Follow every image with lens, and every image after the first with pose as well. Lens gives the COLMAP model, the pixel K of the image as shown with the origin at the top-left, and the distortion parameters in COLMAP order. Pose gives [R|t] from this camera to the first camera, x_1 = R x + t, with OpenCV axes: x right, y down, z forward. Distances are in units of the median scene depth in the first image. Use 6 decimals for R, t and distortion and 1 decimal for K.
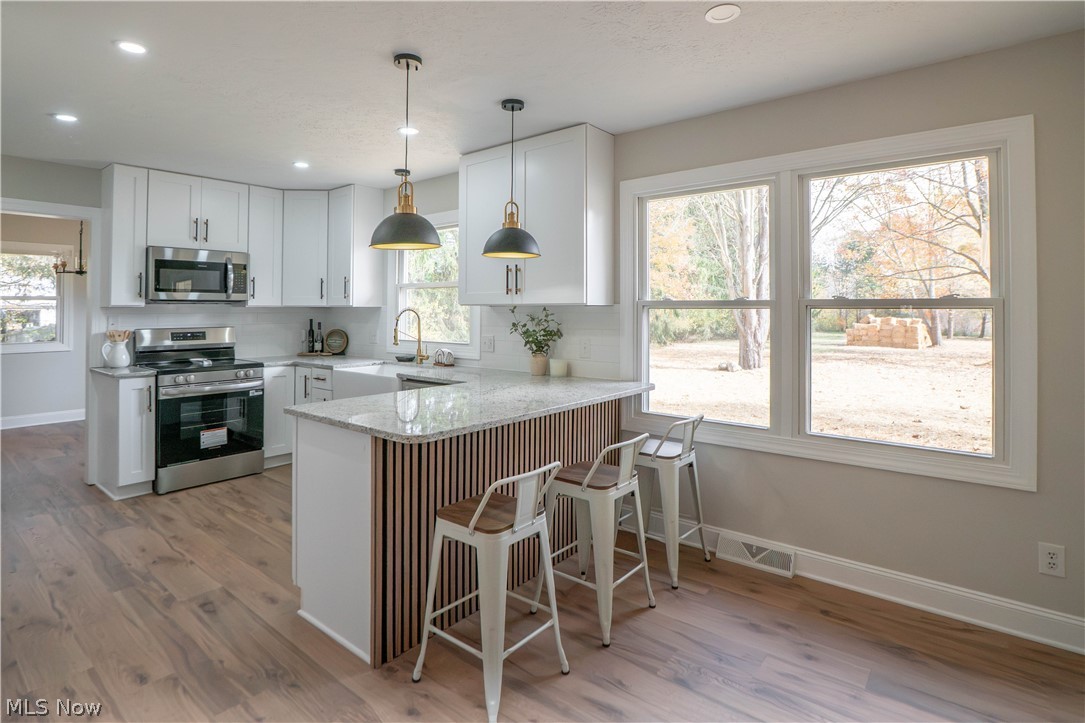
lens RADIAL K [[553.5, 0, 552.8], [0, 553.5, 300.4], [0, 0, 1]] dist [-0.032492, 0.002177]
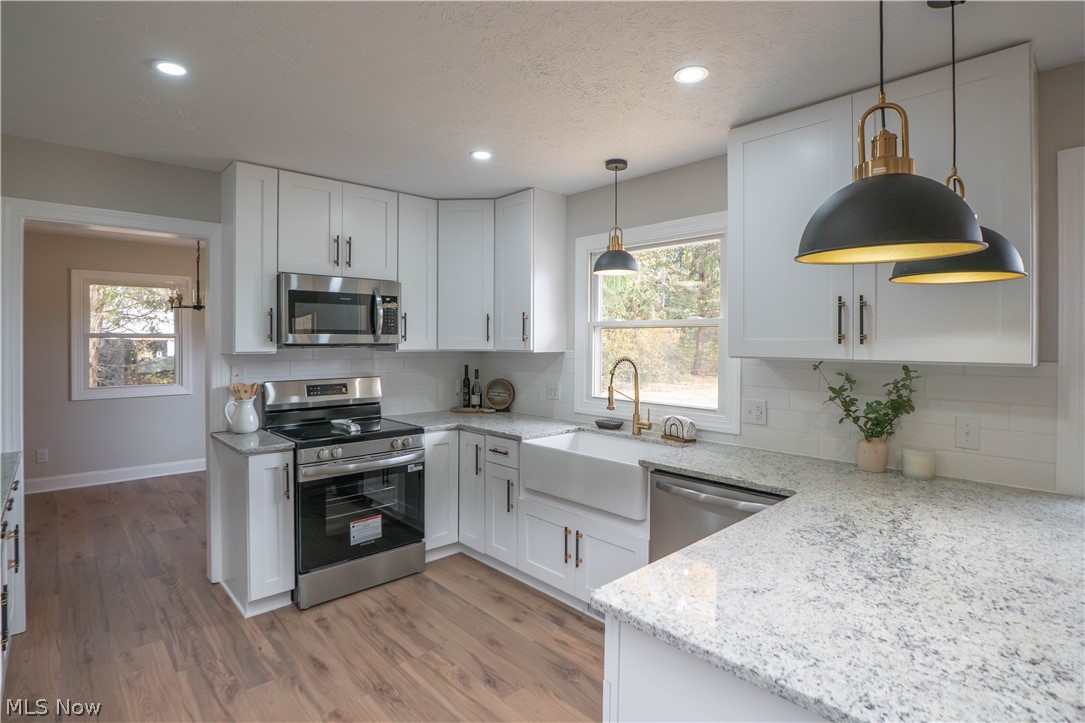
lens RADIAL K [[553.5, 0, 562.7], [0, 553.5, 343.2], [0, 0, 1]] dist [-0.032492, 0.002177]
pose [[0.991272, 0.003633, -0.131779, -0.238622], [-0.000109, 0.999642, 0.026744, -0.022001], [0.131829, -0.026496, 0.990918, 0.277535]]
